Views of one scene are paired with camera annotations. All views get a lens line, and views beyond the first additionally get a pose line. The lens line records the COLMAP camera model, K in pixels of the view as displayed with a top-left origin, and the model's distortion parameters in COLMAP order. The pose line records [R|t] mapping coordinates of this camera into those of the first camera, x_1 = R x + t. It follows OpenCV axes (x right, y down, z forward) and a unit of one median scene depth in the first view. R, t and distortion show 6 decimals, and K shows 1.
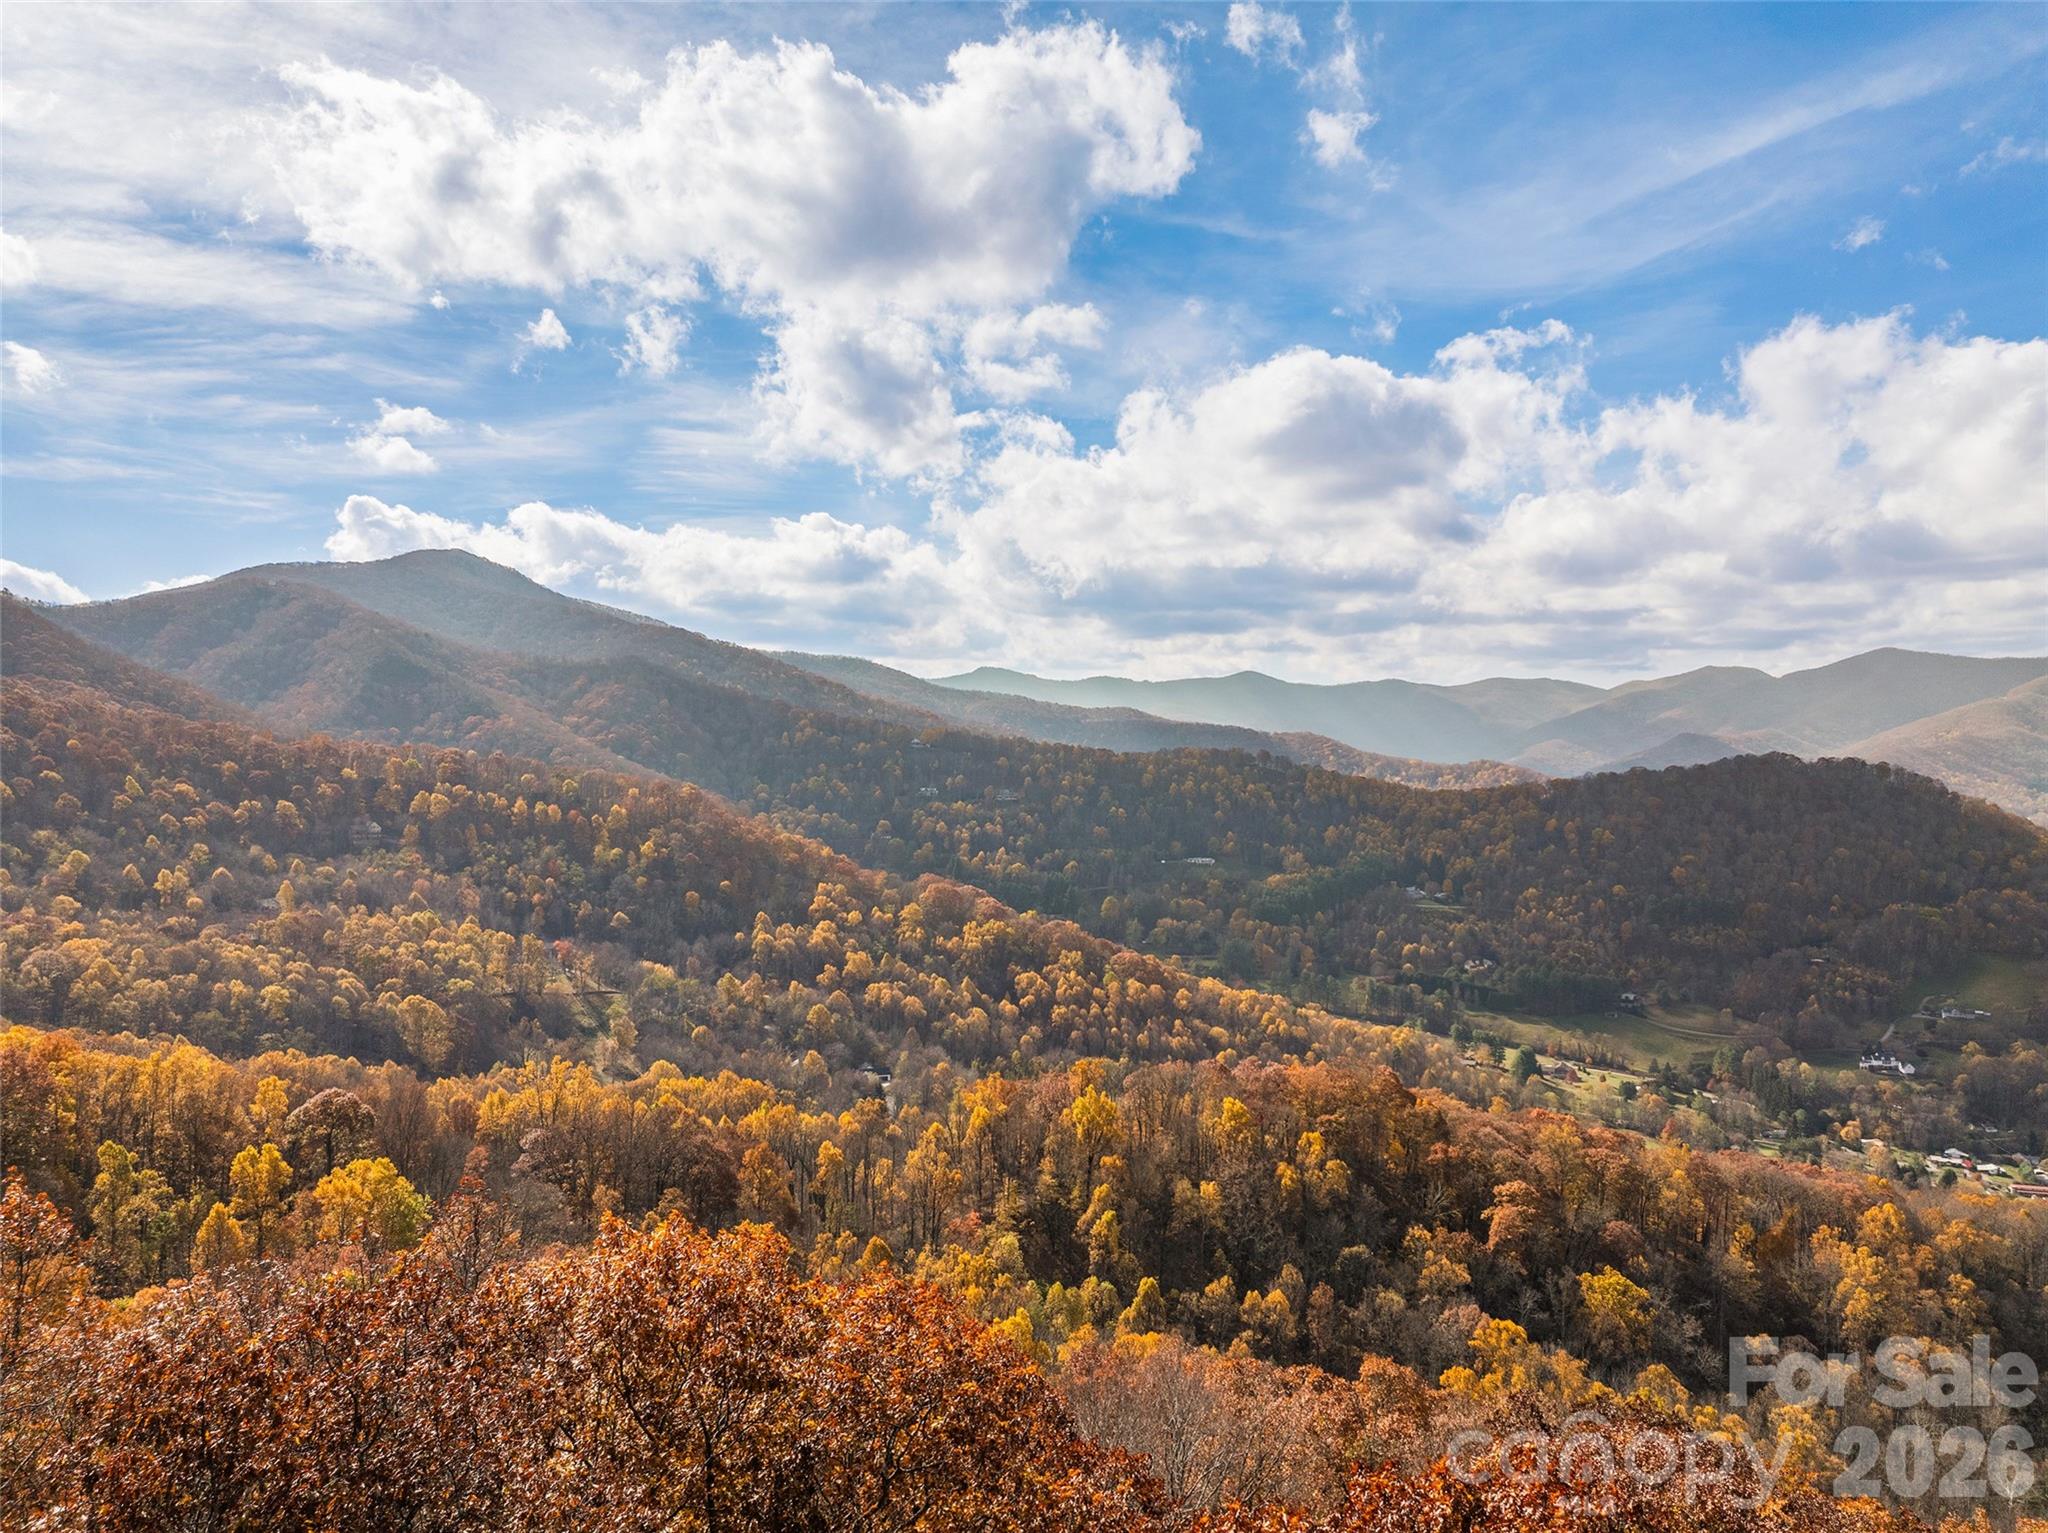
lens RADIAL K [[1448.2, 0, 1031.8], [0, 1448.2, 771.9], [0, 0, 1]] dist [-0.054664, 0.023297]
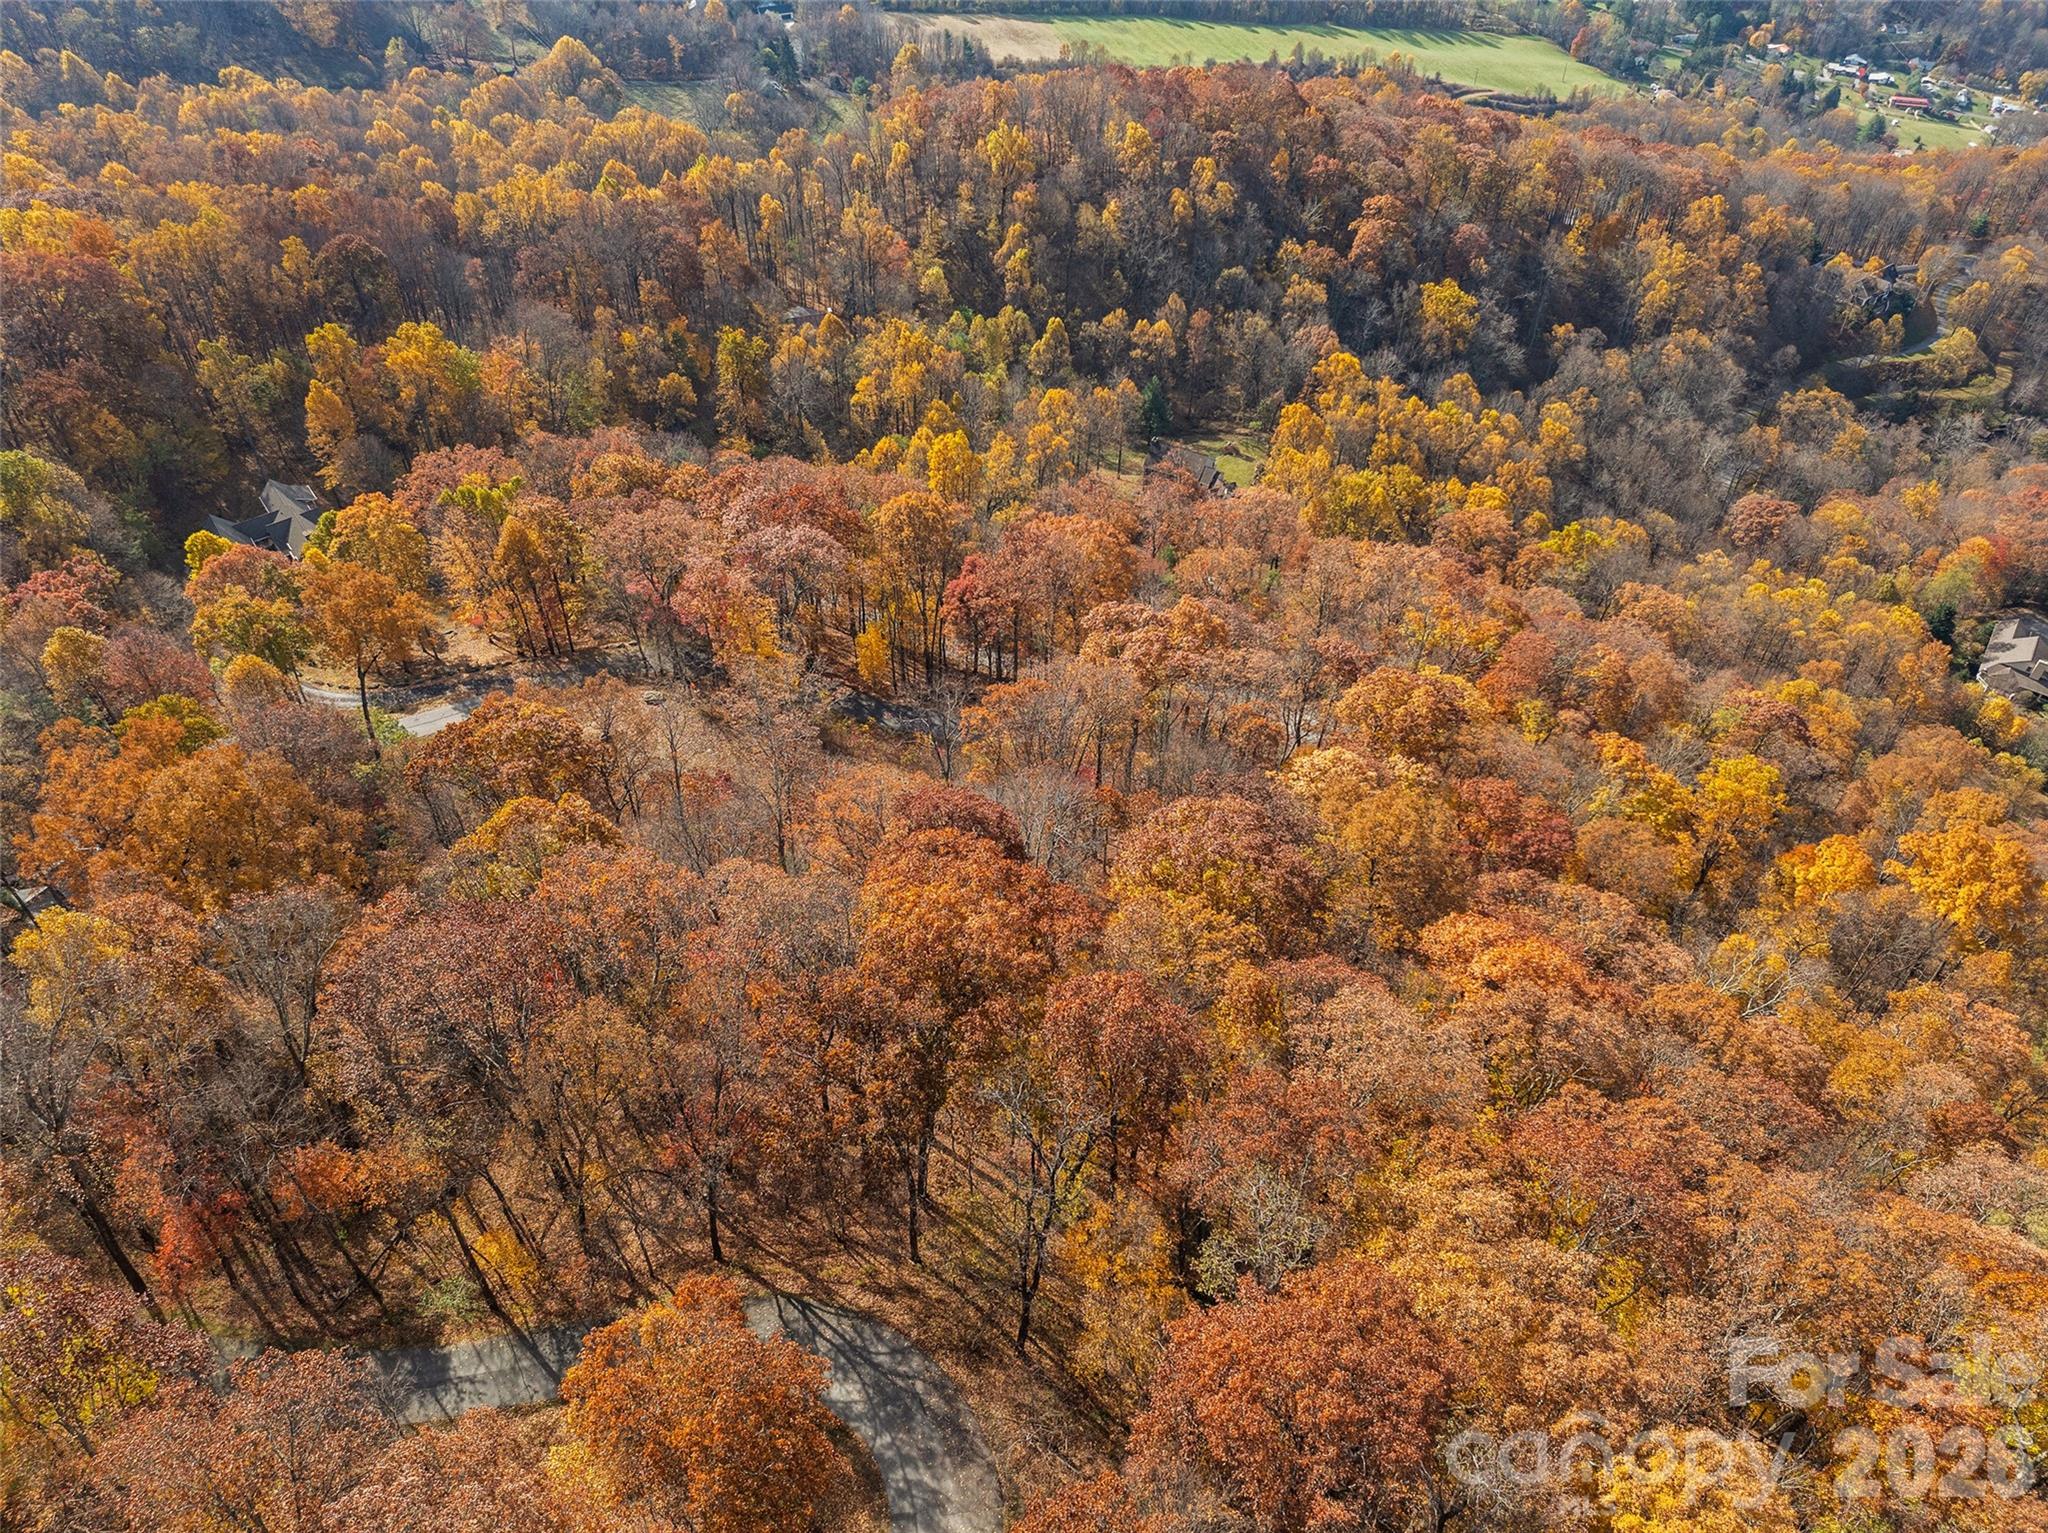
lens RADIAL K [[1448.2, 0, 1035.1], [0, 1448.2, 764.9], [0, 0, 1]] dist [-0.054664, 0.023297]
pose [[0.997980, -0.046685, 0.043097, -0.004028], [0.003690, 0.719743, 0.694231, -0.178519], [-0.063429, -0.692669, 0.718461, -0.098717]]
